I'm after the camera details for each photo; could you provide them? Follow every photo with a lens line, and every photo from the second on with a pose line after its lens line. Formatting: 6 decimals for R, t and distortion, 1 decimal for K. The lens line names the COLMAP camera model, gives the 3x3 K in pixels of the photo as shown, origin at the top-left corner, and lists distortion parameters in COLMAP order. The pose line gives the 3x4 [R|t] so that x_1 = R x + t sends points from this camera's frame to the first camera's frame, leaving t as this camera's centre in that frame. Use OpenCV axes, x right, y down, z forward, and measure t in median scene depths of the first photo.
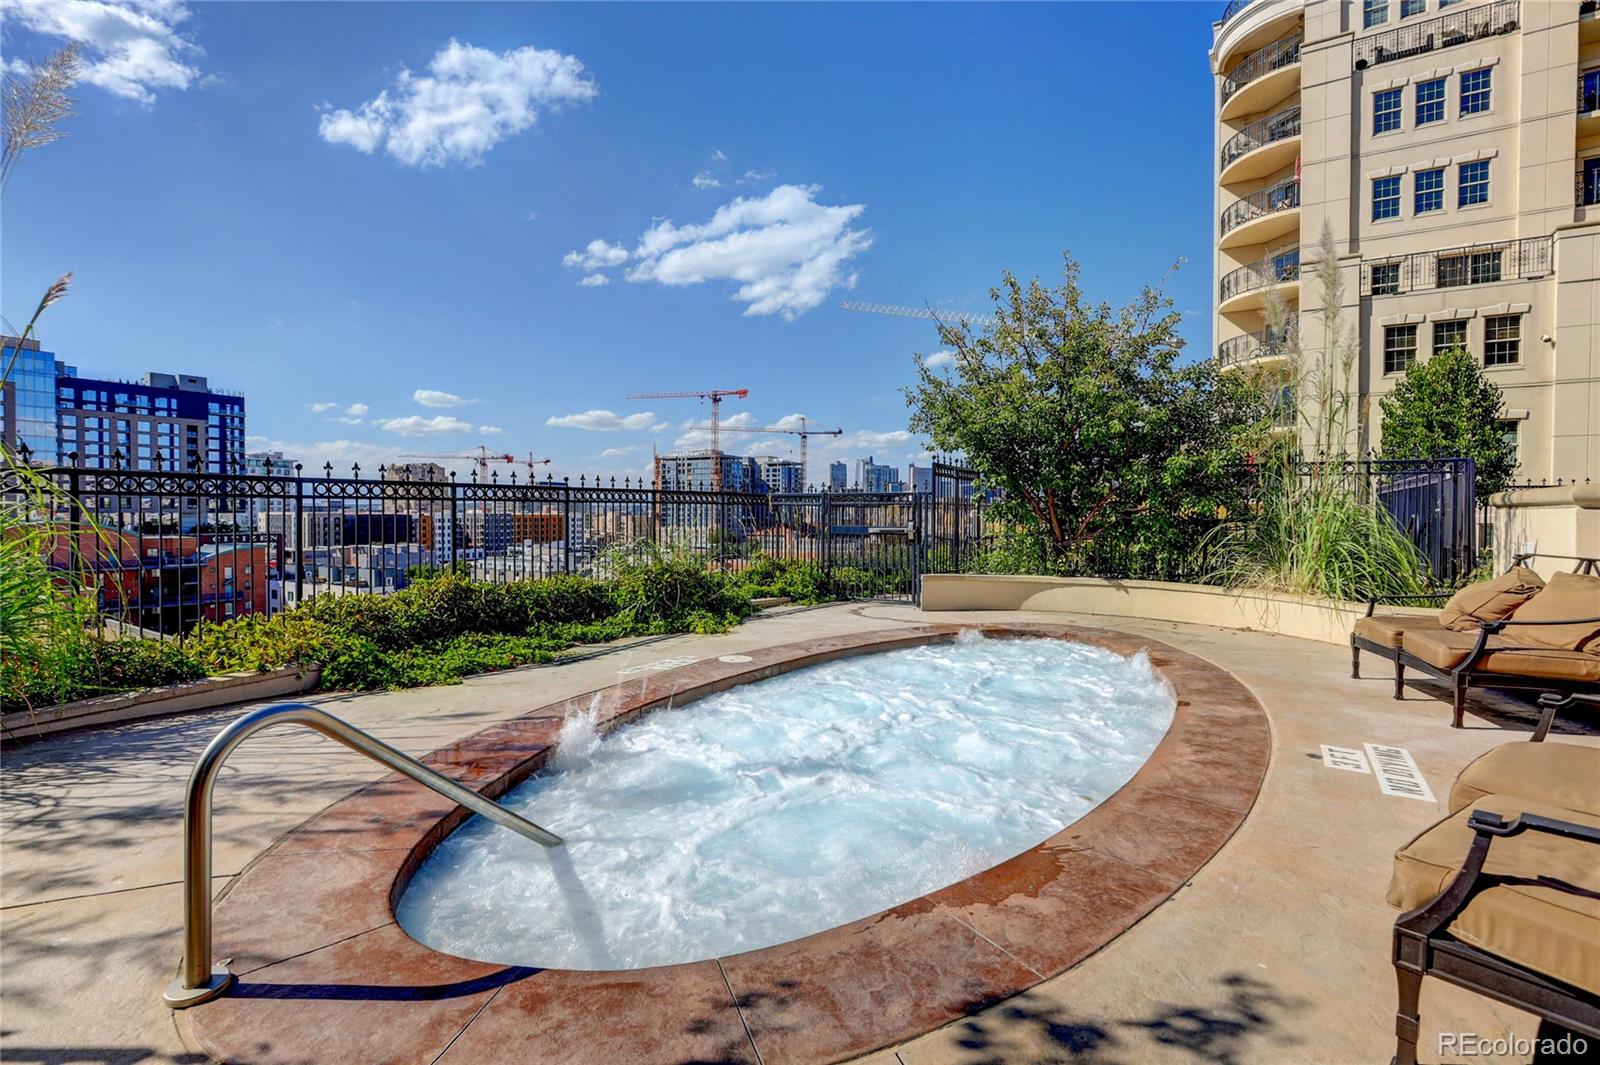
lens RADIAL K [[744.9, 0, 805.9], [0, 744.9, 530.3], [0, 0, 1]] dist [-0.043275, 0.014650]
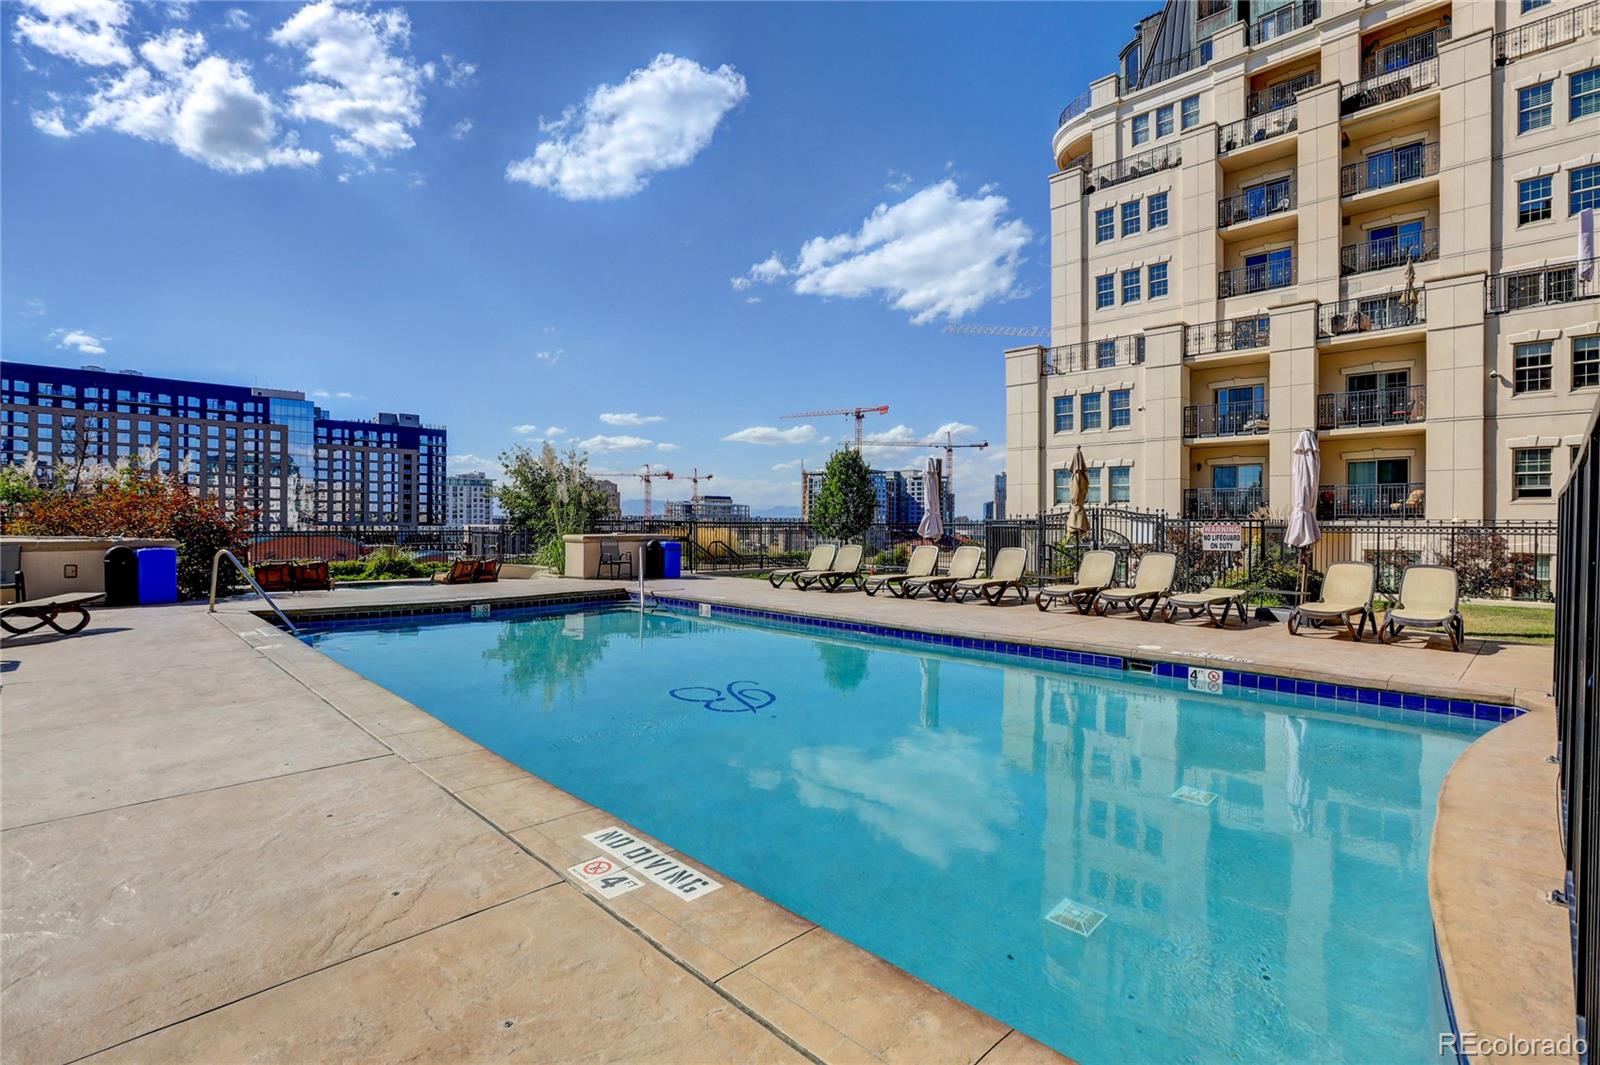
lens RADIAL K [[758.2, 0, 809.0], [0, 758.2, 527.9], [0, 0, 1]] dist [-0.041528, 0.013580]
pose [[0.973438, 0.002353, -0.228938, 0.440920], [-0.006775, 0.999805, -0.018531, -0.004803], [0.228849, 0.019590, 0.973265, -0.313150]]
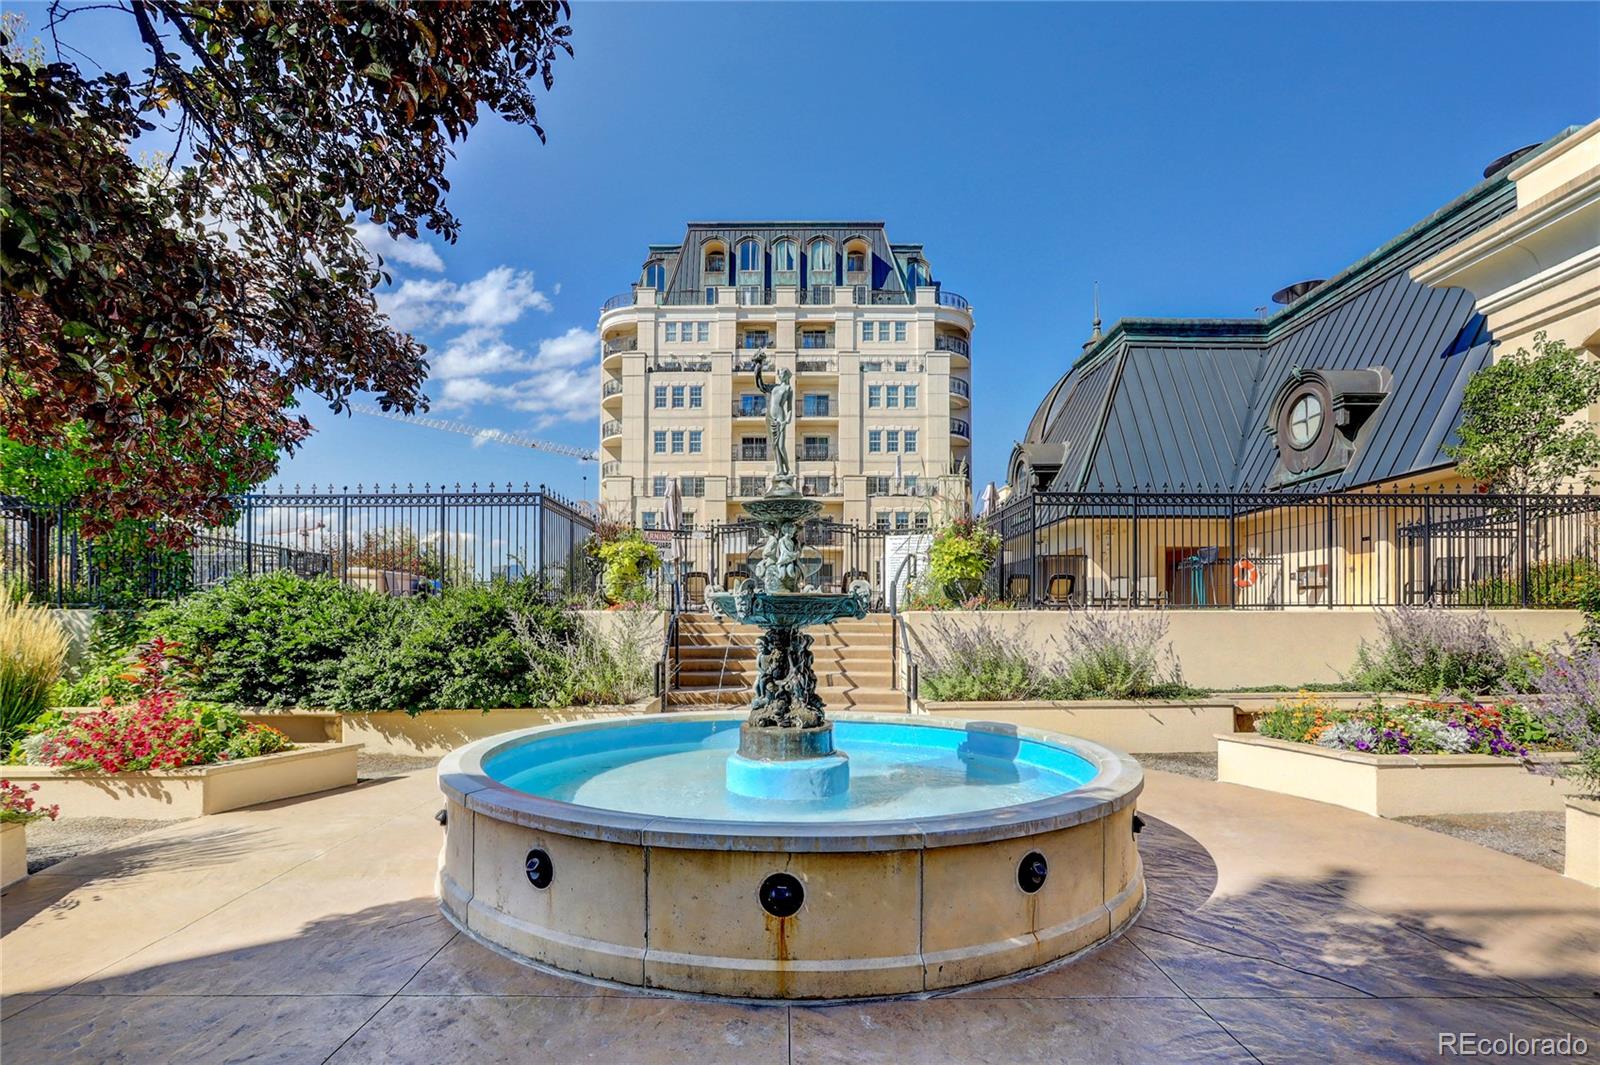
lens RADIAL K [[774.8, 0, 793.3], [0, 774.8, 611.5], [0, 0, 1]] dist [-0.057461, 0.016855]
pose [[0.845011, 0.001522, 0.534747, 0.008027], [0.015897, 0.999482, -0.027966, 0.037408], [-0.534513, 0.032132, 0.844549, -0.660636]]
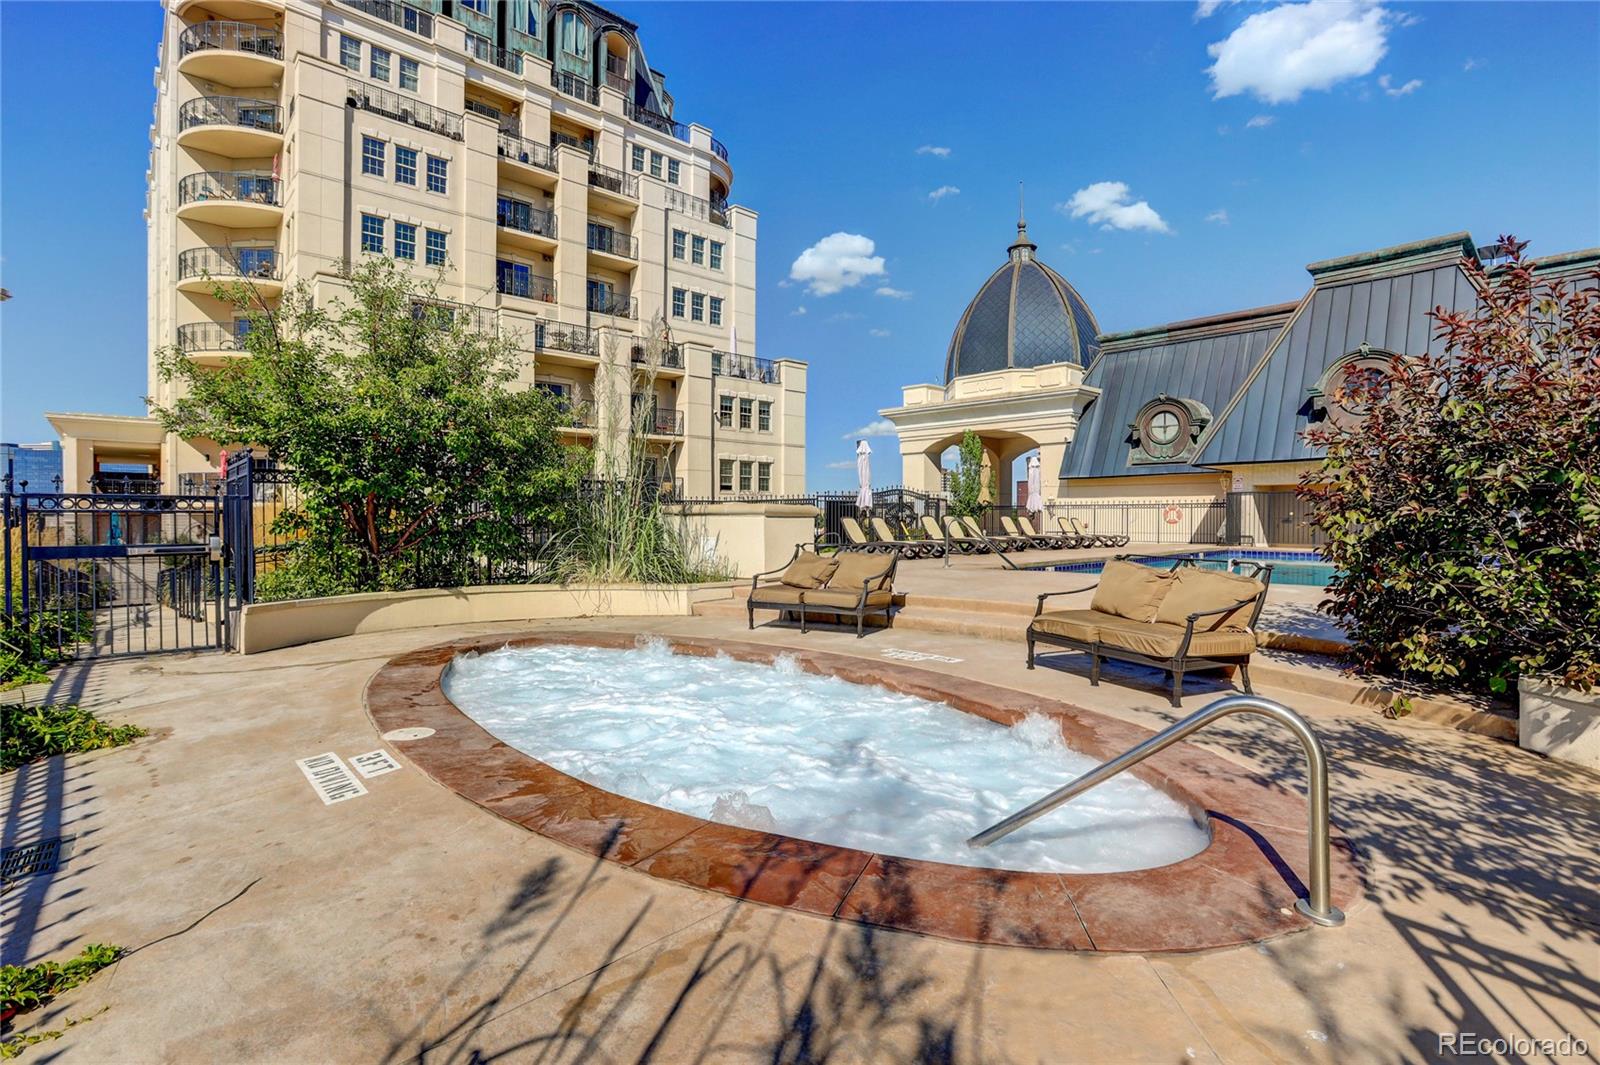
lens RADIAL K [[744.9, 0, 805.9], [0, 744.9, 530.3], [0, 0, 1]] dist [-0.043275, 0.014650]
pose [[0.252020, -0.020009, 0.967515, -0.093574], [0.024722, 0.999593, 0.014233, -0.002995], [-0.967406, 0.020332, 0.252413, 0.062762]]
